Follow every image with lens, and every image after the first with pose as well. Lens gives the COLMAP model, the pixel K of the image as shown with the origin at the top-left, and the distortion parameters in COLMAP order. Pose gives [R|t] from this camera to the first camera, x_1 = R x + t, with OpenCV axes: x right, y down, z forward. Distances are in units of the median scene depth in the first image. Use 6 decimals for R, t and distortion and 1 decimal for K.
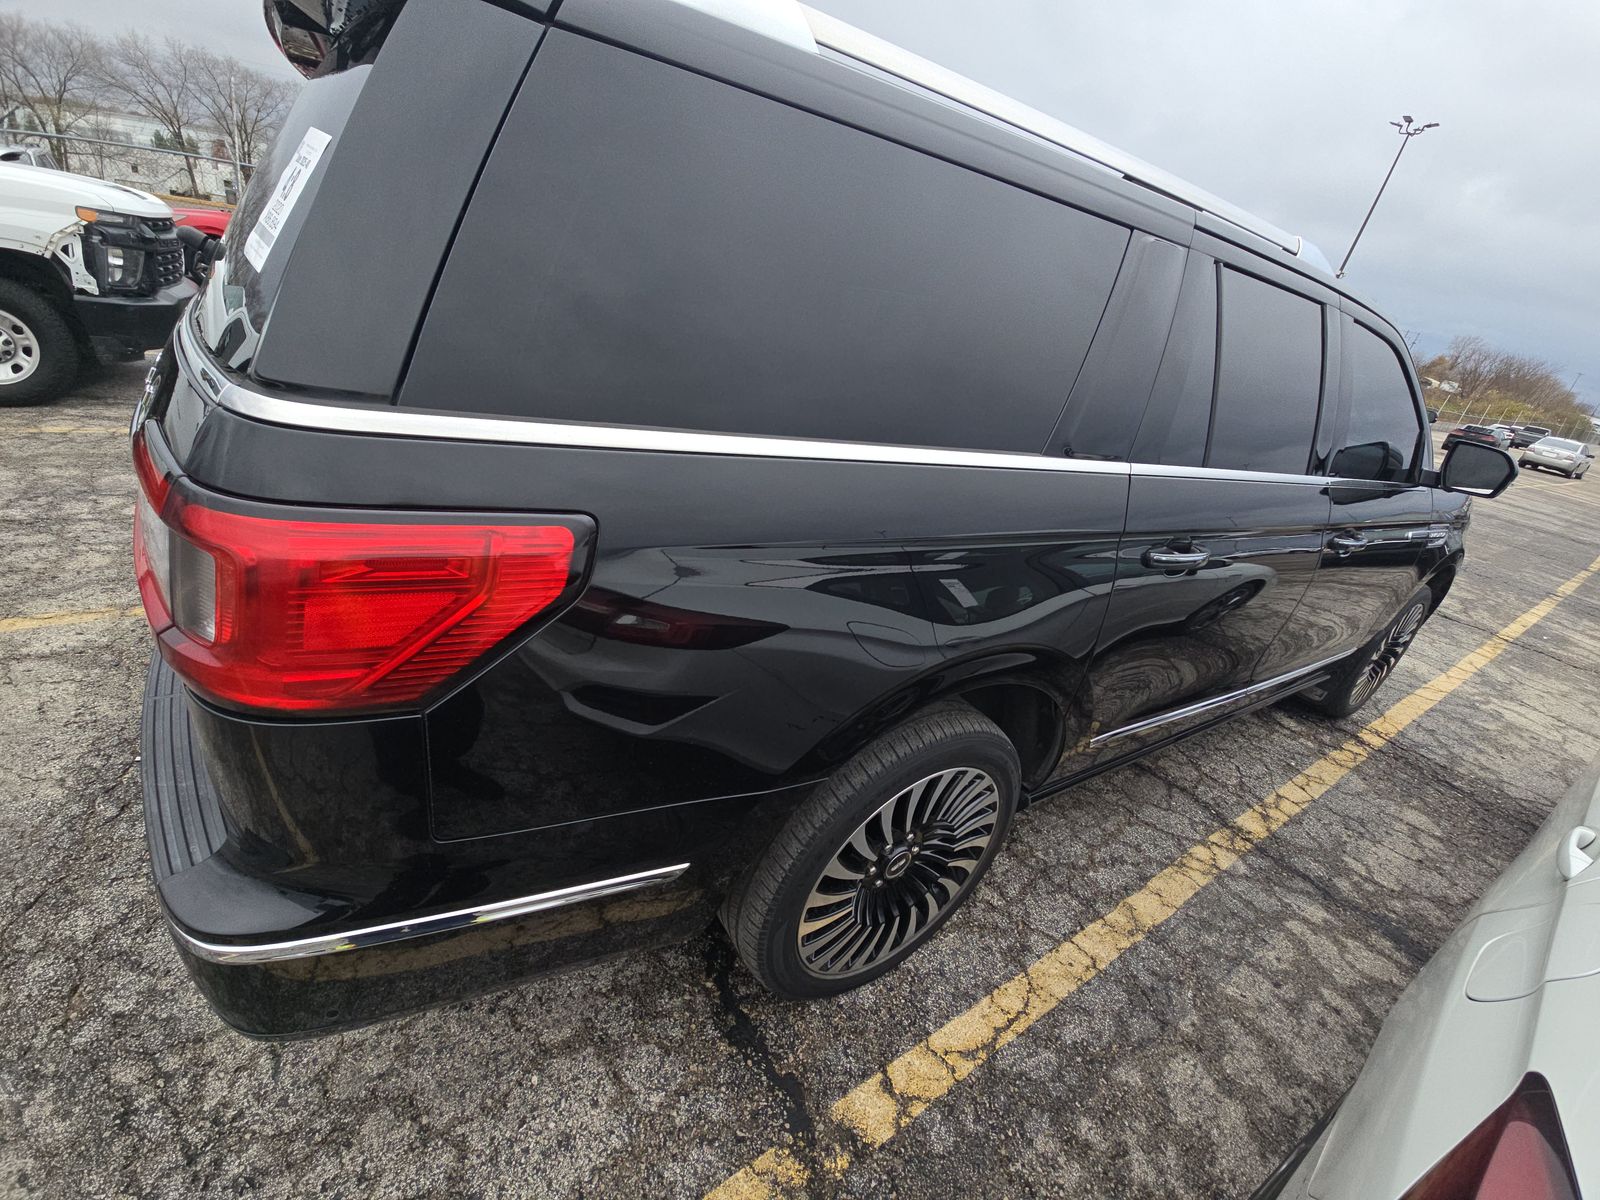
lens RADIAL K [[648.8, 0, 805.7], [0, 648.8, 593.8], [0, 0, 1]] dist [-0.003177, -0.002307]
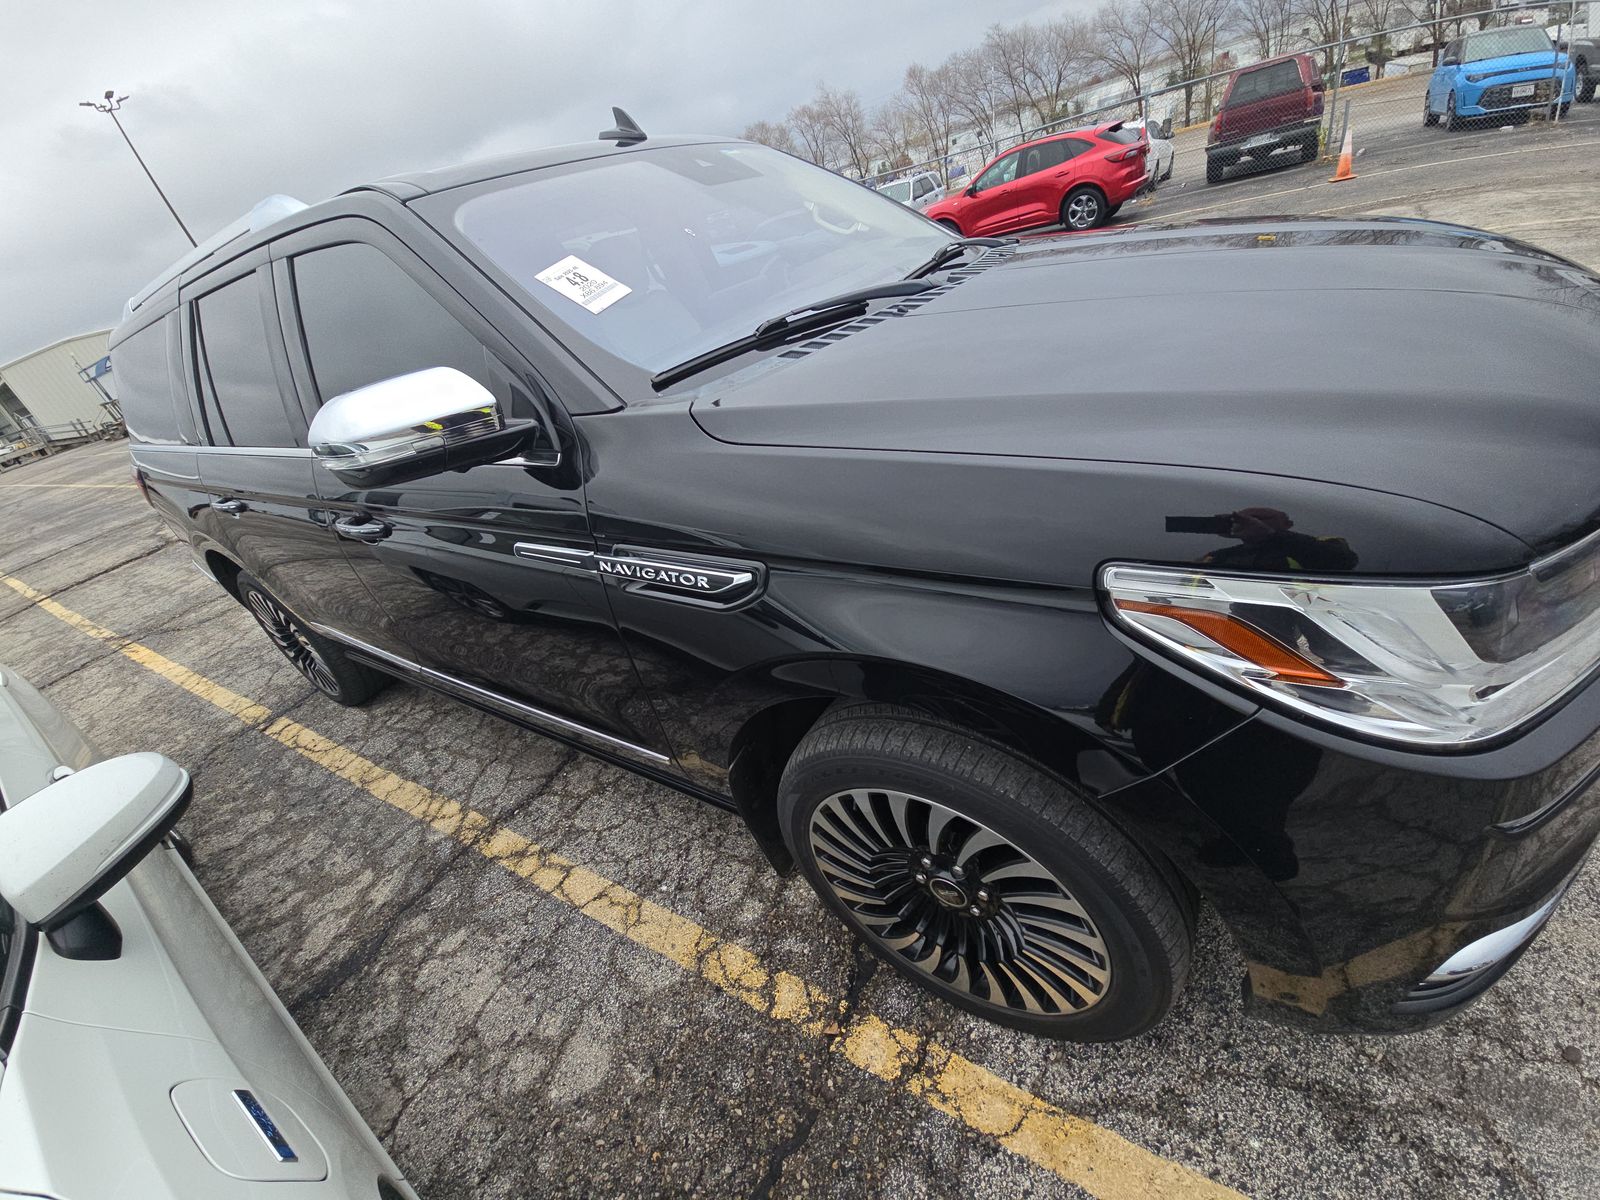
lens RADIAL K [[648.8, 0, 806.3], [0, 648.8, 607.4], [0, 0, 1]] dist [-0.003177, -0.002307]
pose [[0.362949, 0.255967, -0.895963, 1.609767], [-0.106088, 0.966629, 0.233180, -0.205326], [0.925750, 0.010419, 0.377992, 1.094576]]
